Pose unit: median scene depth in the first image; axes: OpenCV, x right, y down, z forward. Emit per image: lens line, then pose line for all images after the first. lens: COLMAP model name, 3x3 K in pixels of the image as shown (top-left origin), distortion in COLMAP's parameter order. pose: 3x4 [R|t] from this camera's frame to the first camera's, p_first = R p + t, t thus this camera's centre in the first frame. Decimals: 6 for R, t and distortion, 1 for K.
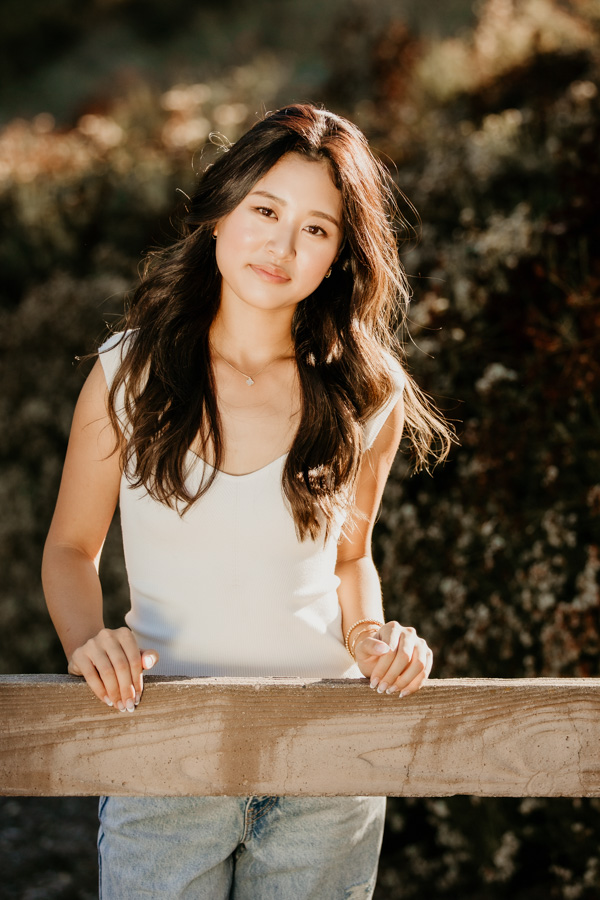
lens RADIAL K [[2608.3, 0, 300.0], [0, 2608.3, 450.0], [0, 0, 1]] dist [0.090468, 0.632130]
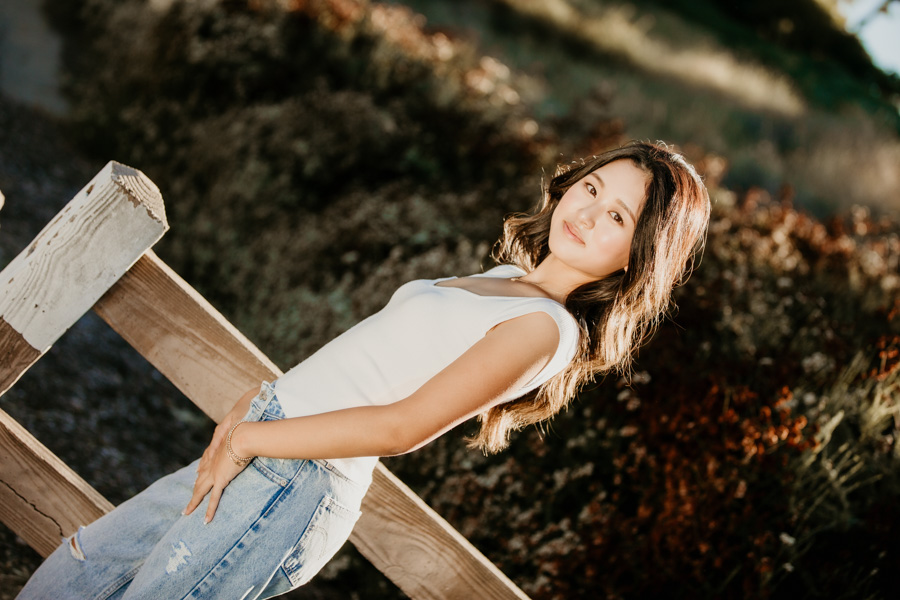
lens RADIAL K [[1951.7, 0, 450.0], [0, 1951.7, 300.0], [0, 0, 1]] dist [-0.038658, -0.073278]
pose [[0.738897, 0.673769, -0.008140, 0.020323], [-0.673816, 0.738875, -0.006023, -0.000326], [0.001956, 0.009935, 0.999949, -0.101920]]
